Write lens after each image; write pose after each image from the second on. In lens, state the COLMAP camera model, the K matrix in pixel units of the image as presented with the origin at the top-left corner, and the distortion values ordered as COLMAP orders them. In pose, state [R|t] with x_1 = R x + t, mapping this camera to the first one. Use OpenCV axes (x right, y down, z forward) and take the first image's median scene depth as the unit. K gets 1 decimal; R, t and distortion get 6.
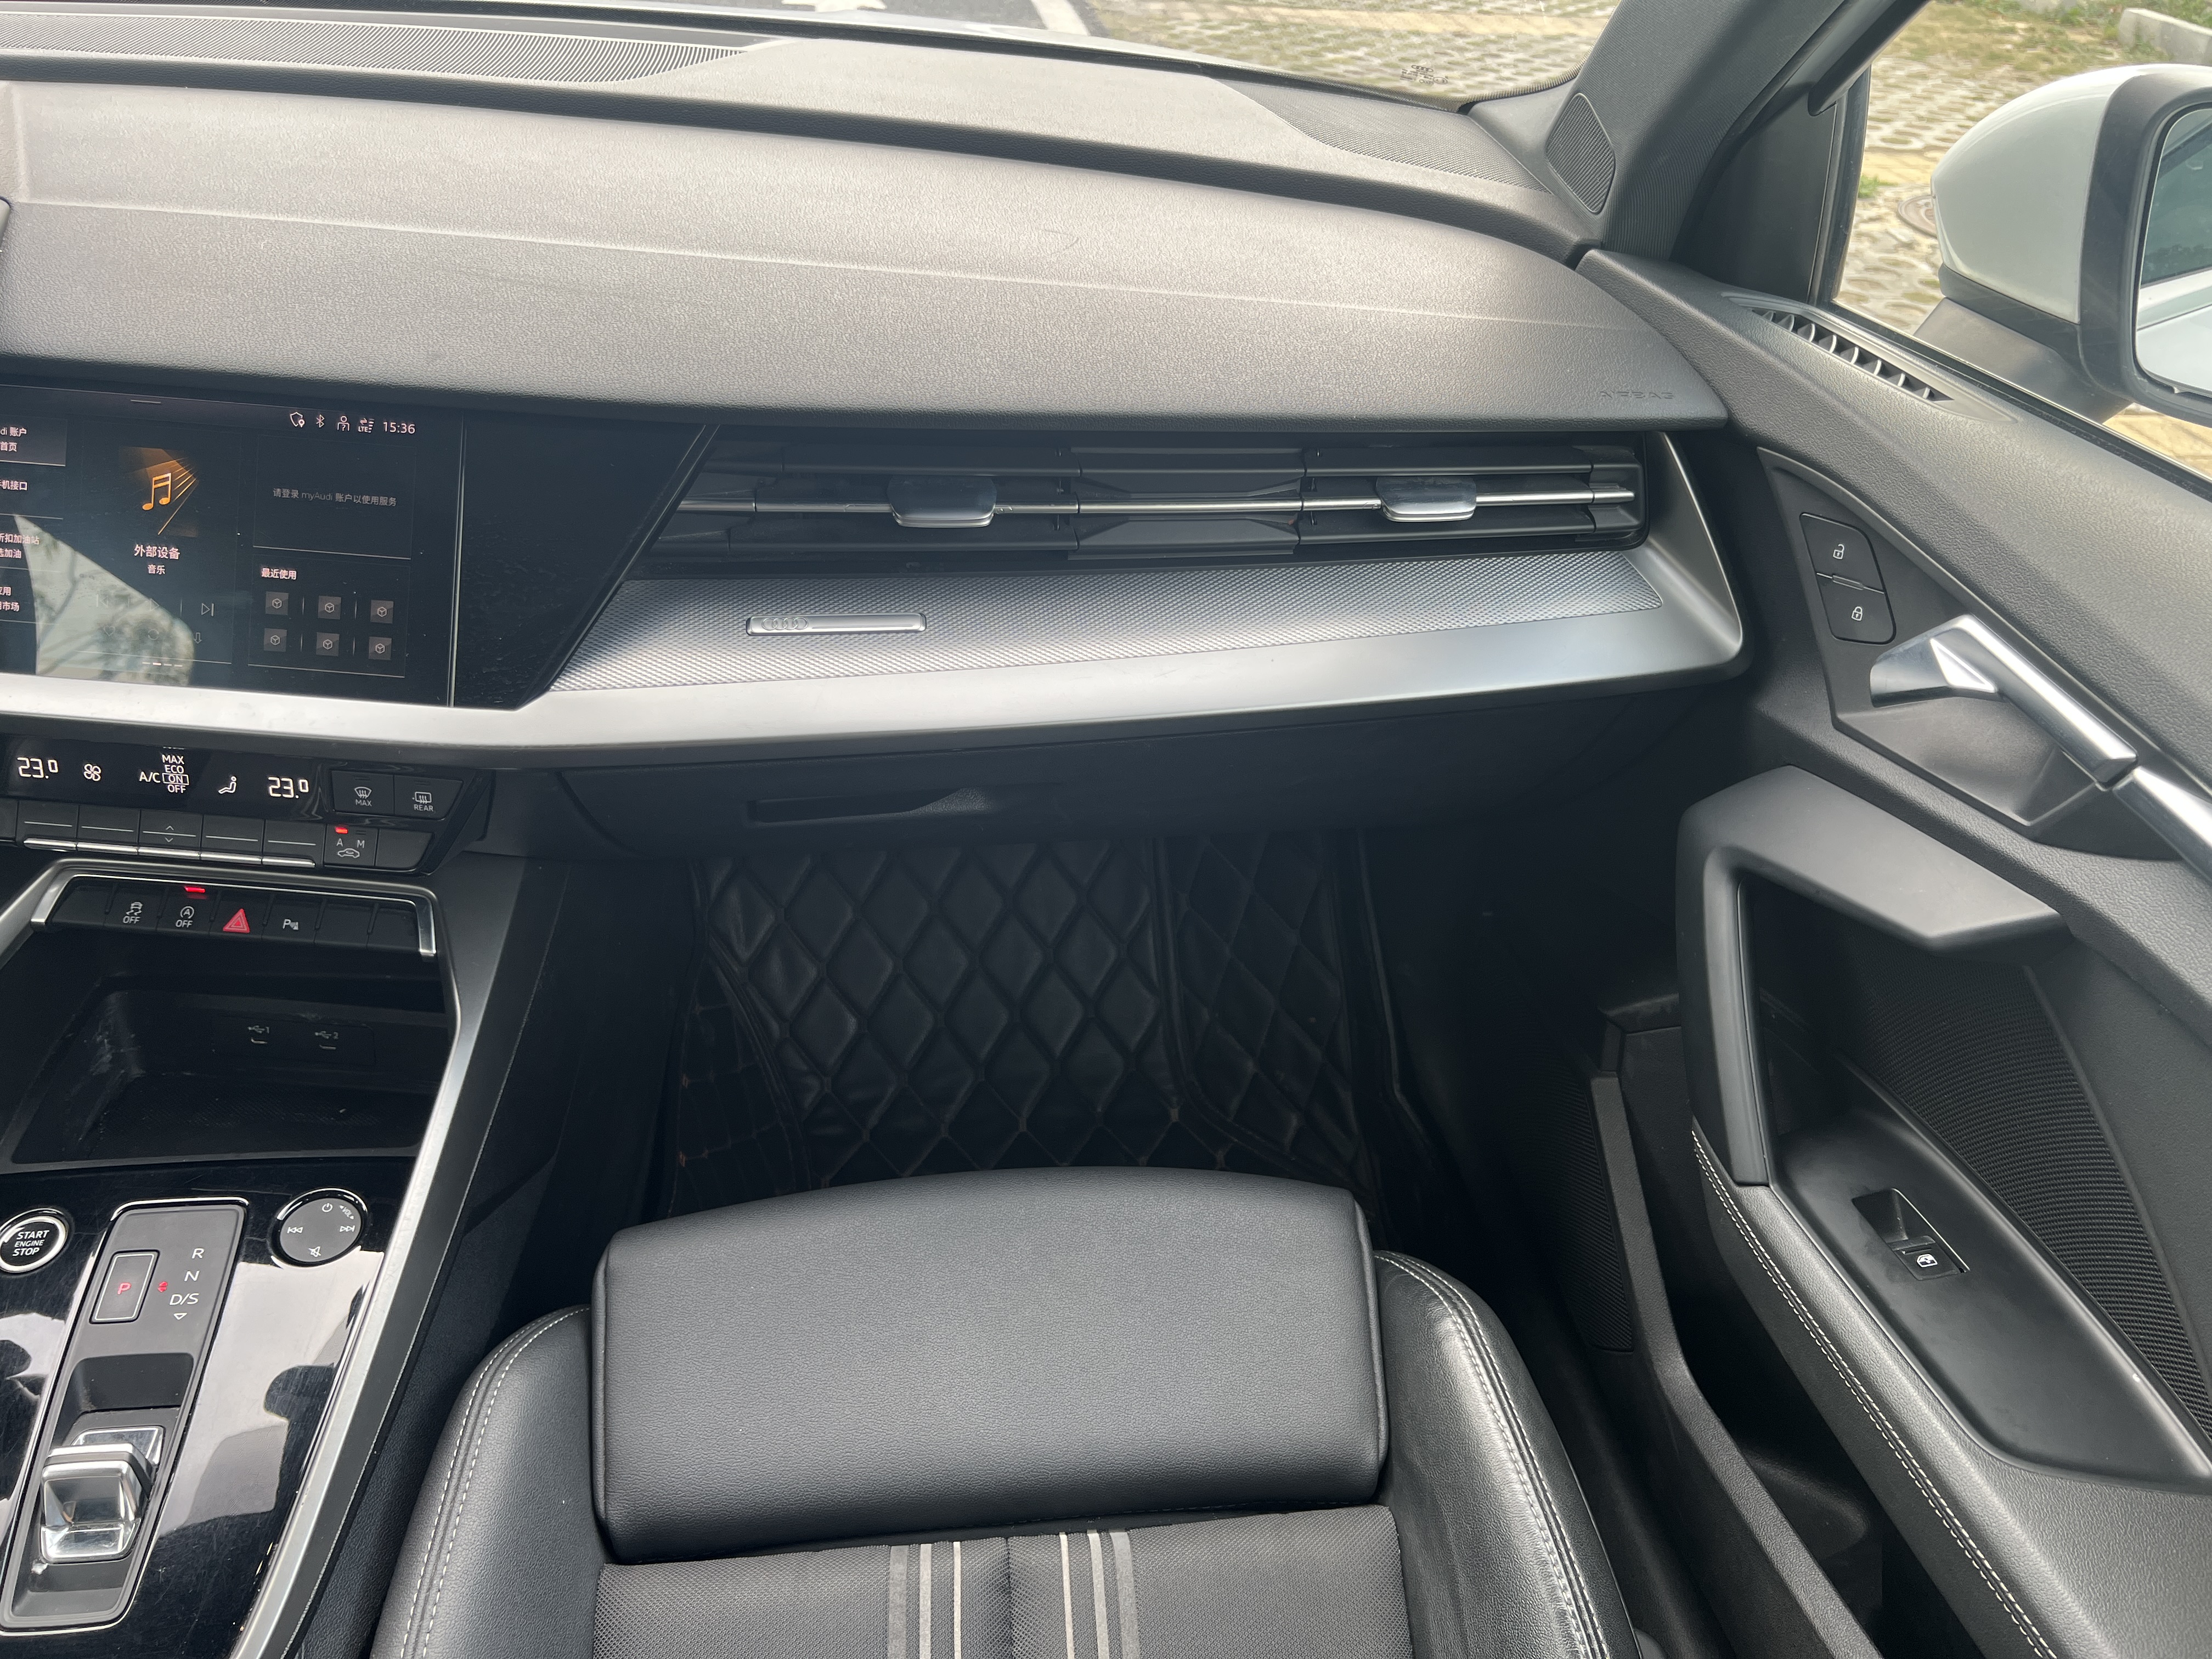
lens RADIAL K [[1713.0, 0, 1130.6], [0, 1713.0, 827.6], [0, 0, 1]] dist [0.064871, -0.084062]
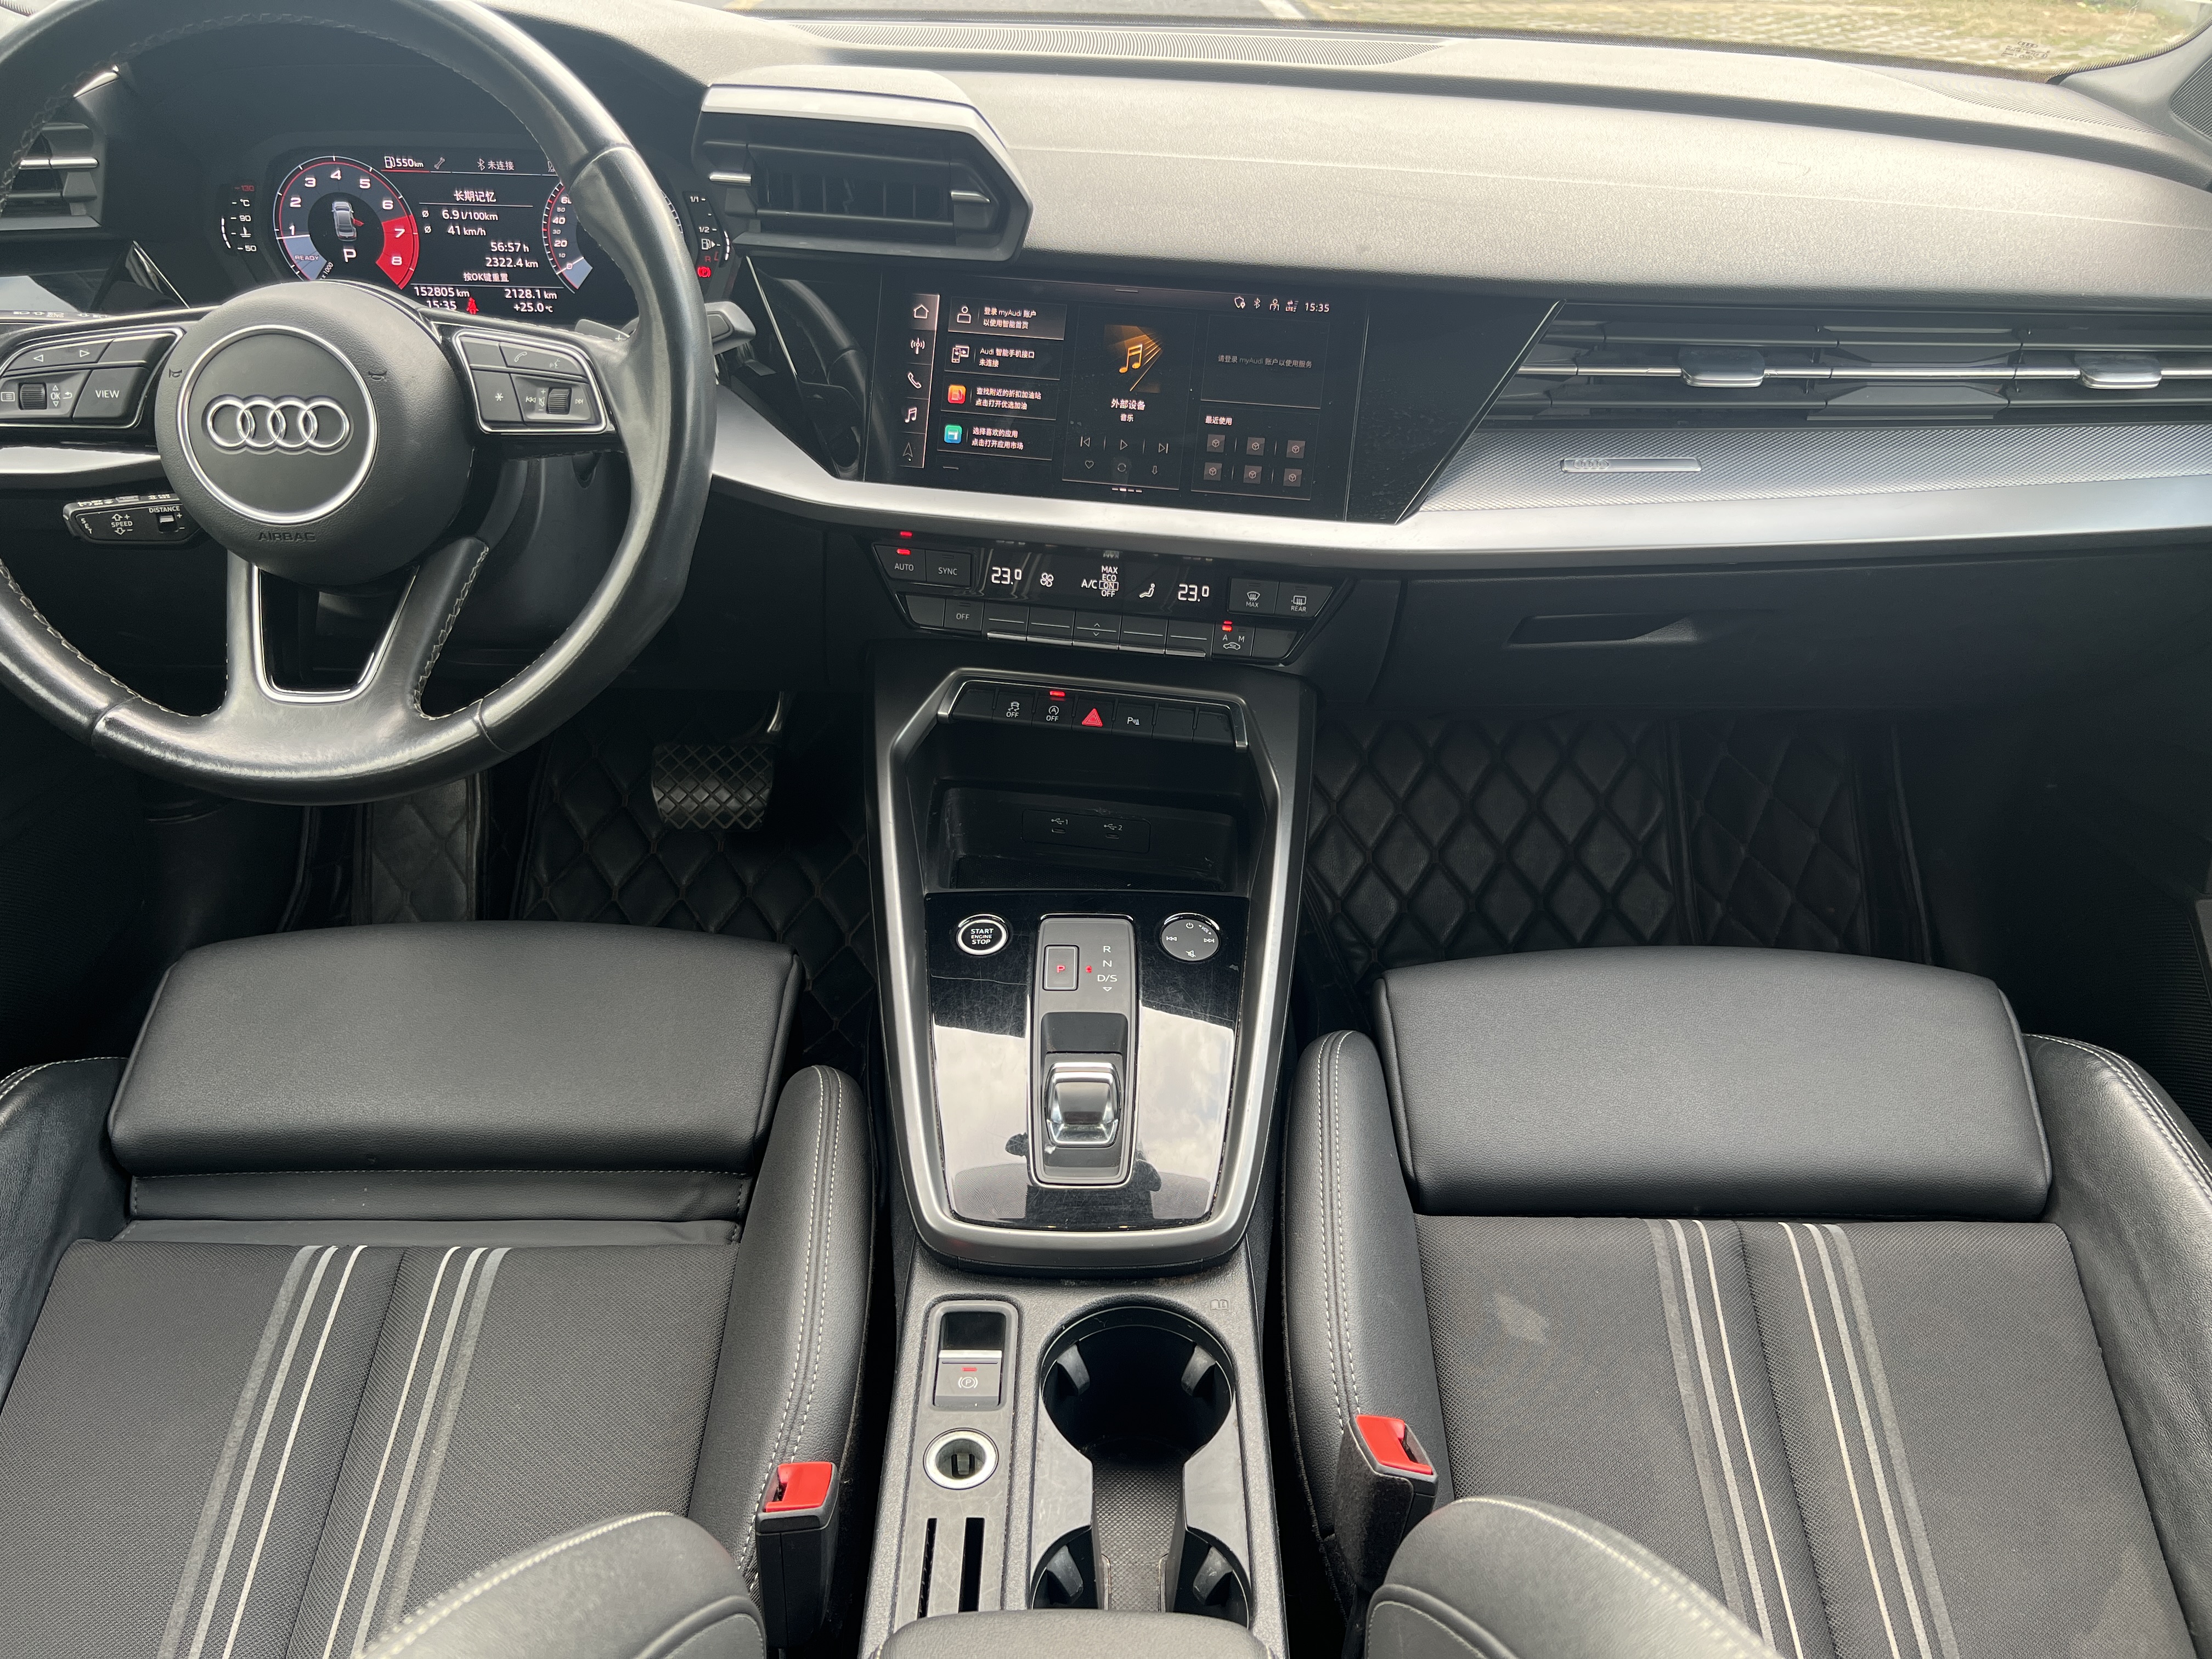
lens RADIAL K [[1696.8, 0, 1127.0], [0, 1696.8, 838.3], [0, 0, 1]] dist [0.073132, -0.103986]
pose [[0.992718, 0.028153, -0.117127, -0.378252], [-0.031860, 0.999045, -0.029890, 0.199798], [0.116174, 0.033404, 0.992667, -0.267002]]
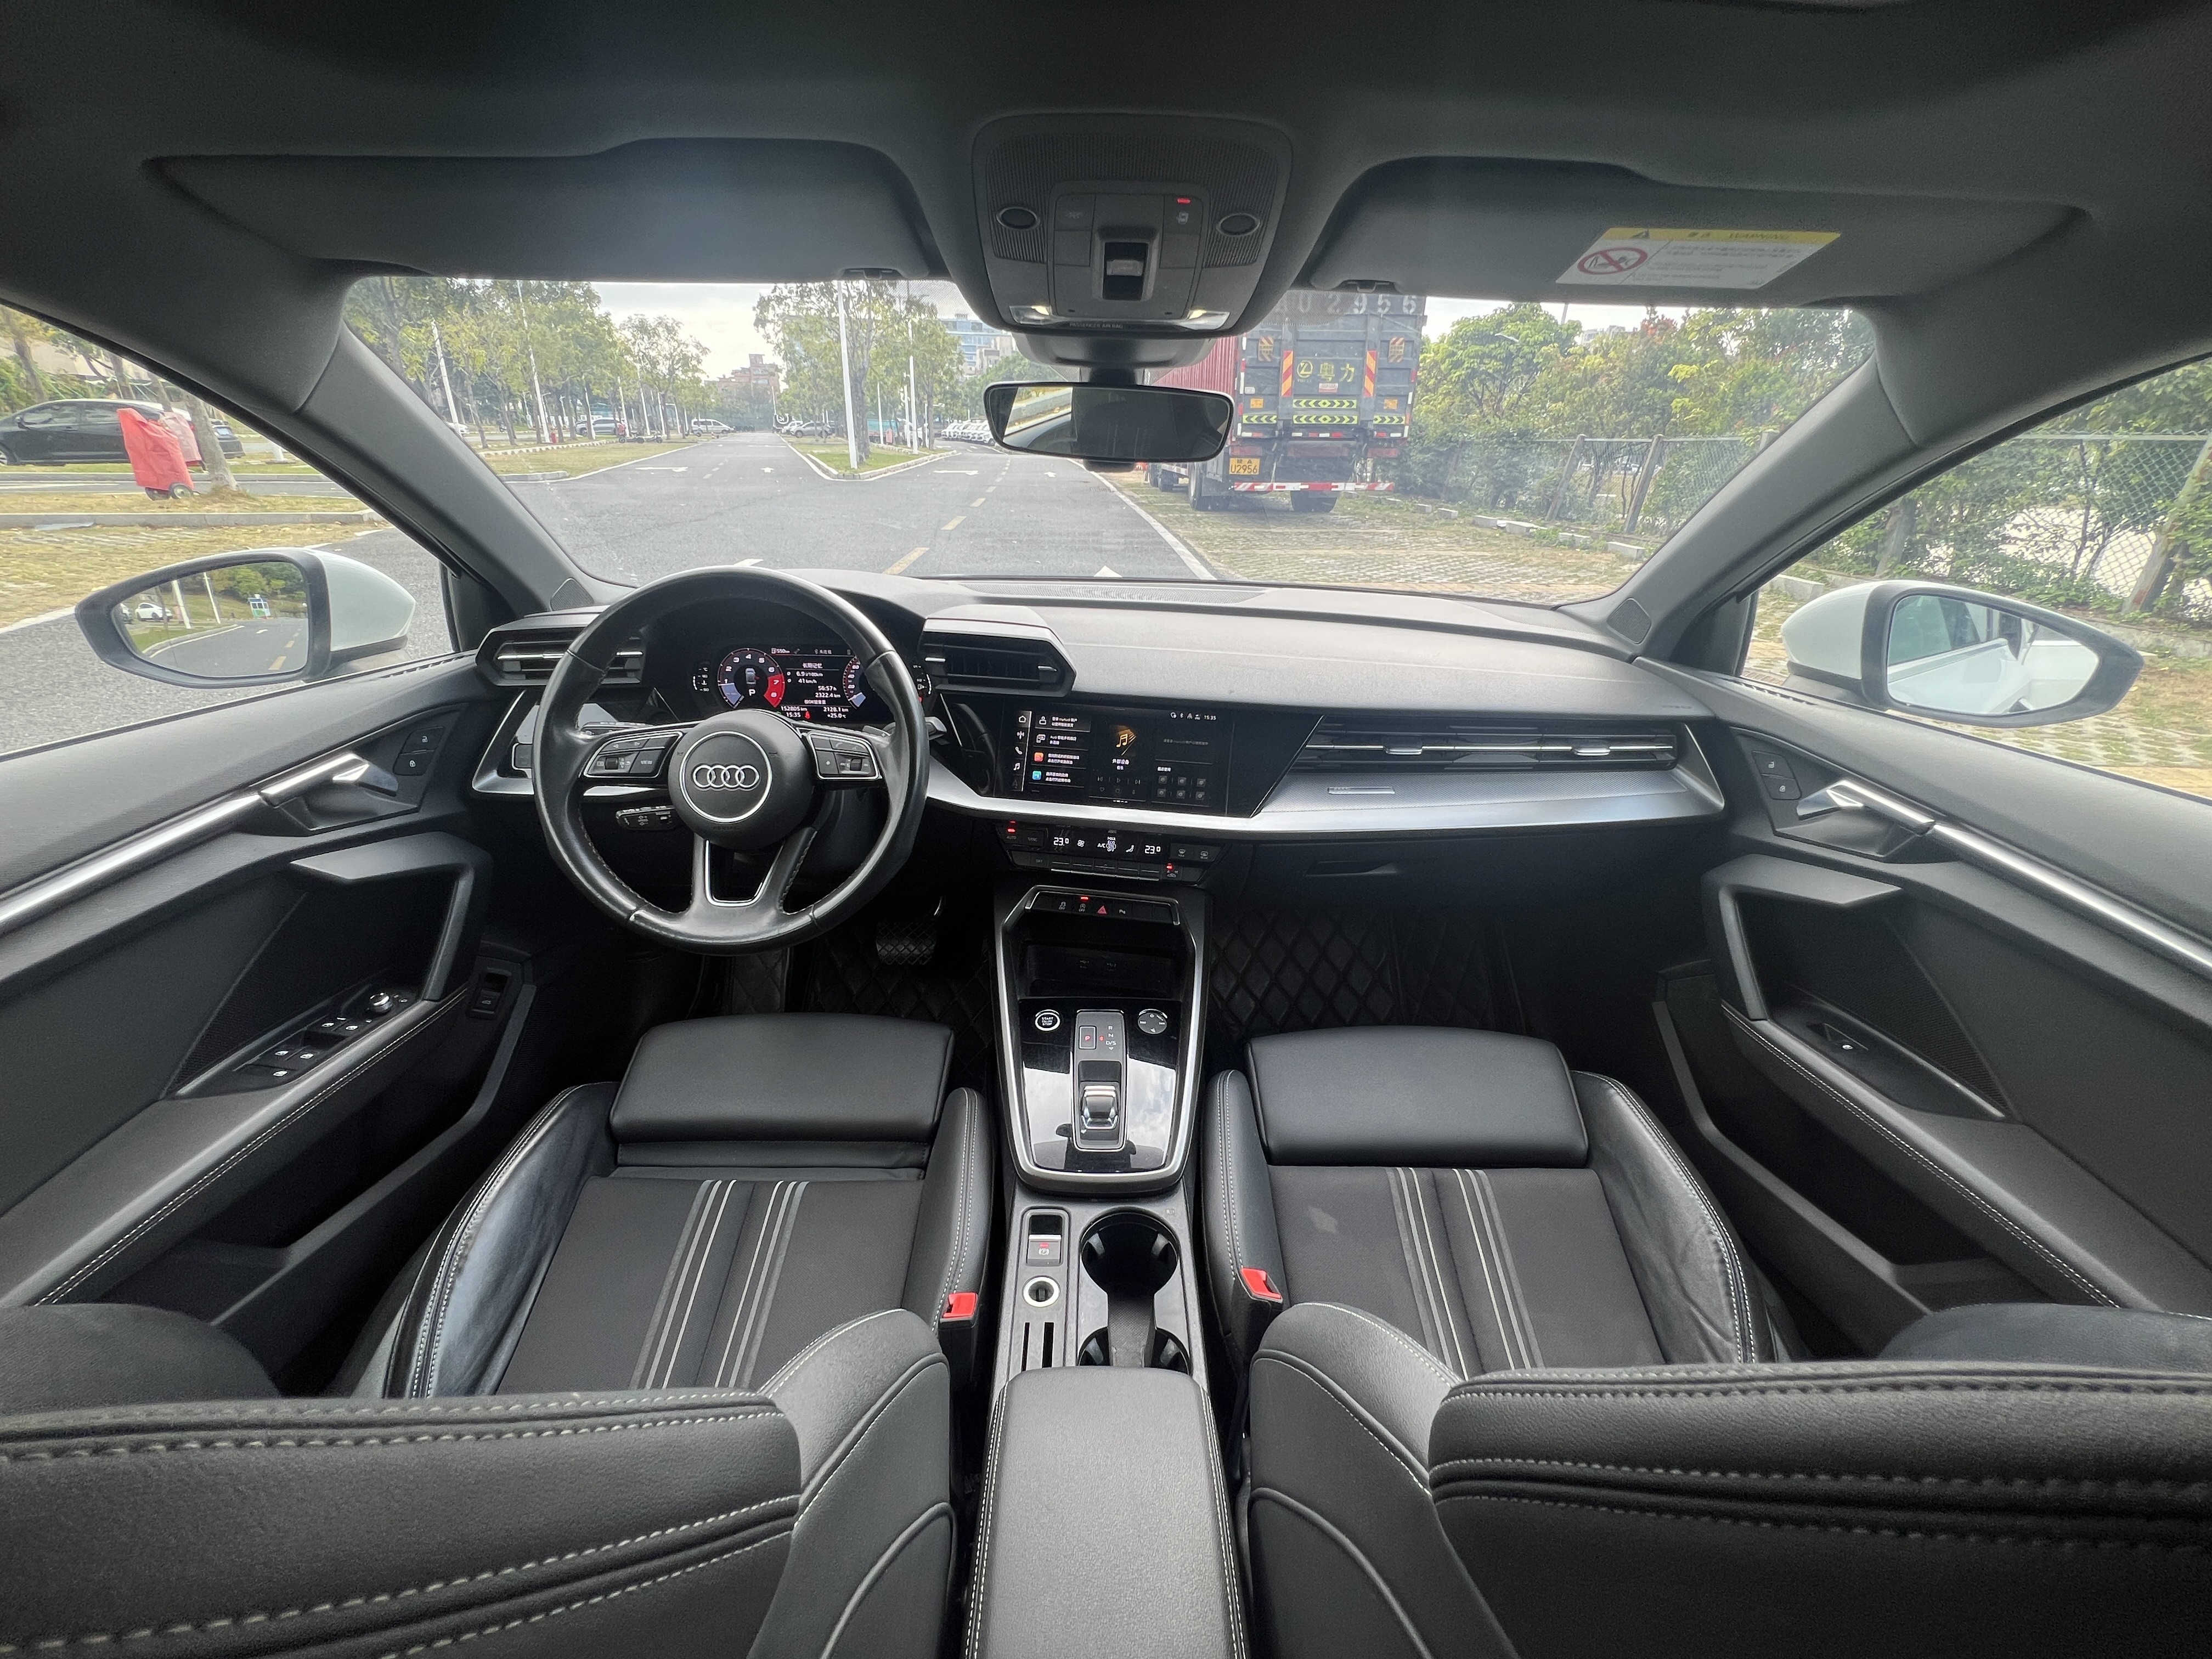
lens RADIAL K [[904.3, 0, 1106.0], [0, 904.3, 829.5], [0, 0, 1]] dist [-0.002233, -0.000221]
pose [[0.992680, 0.010236, -0.120343, -0.387169], [-0.031734, 0.983499, -0.178106, 0.194858], [0.116534, 0.180621, 0.976625, -0.373774]]
